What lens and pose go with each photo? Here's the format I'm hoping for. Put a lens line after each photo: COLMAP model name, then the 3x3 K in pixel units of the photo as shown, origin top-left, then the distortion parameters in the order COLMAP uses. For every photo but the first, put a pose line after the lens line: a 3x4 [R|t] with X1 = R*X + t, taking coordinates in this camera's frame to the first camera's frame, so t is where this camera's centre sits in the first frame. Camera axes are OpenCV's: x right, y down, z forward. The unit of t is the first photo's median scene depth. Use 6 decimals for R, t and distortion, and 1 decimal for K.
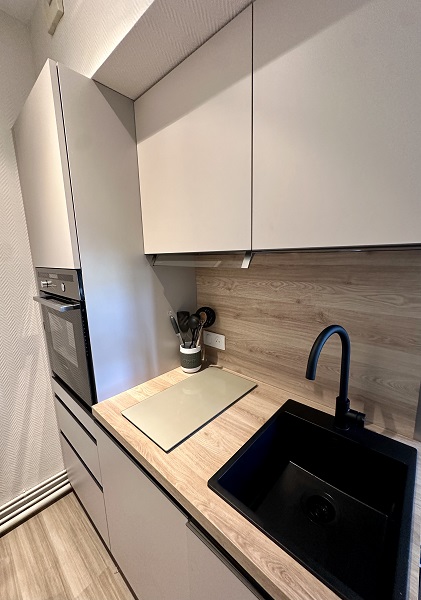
lens RADIAL K [[239.4, 0, 213.2], [0, 239.4, 297.9], [0, 0, 1]] dist [0.001475, 0.000030]
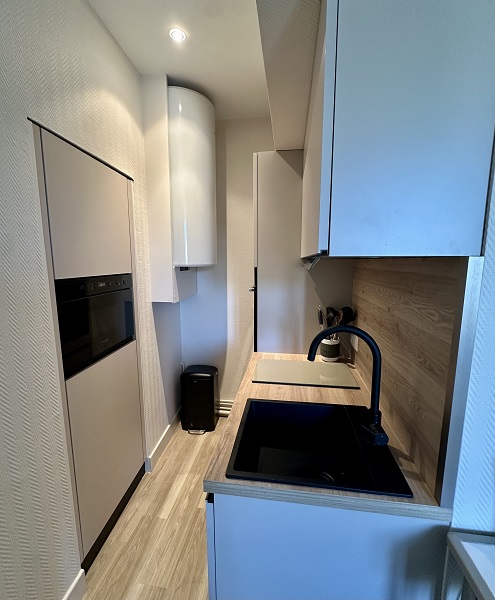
lens RADIAL K [[261.6, 0, 248.0], [0, 261.6, 299.3], [0, 0, 1]] dist [0.000110, 0.000001]
pose [[0.539184, 0.137636, -0.830865, 0.794530], [-0.147741, 0.986715, 0.067578, -0.010376], [0.829128, 0.086316, 0.552355, -0.028191]]
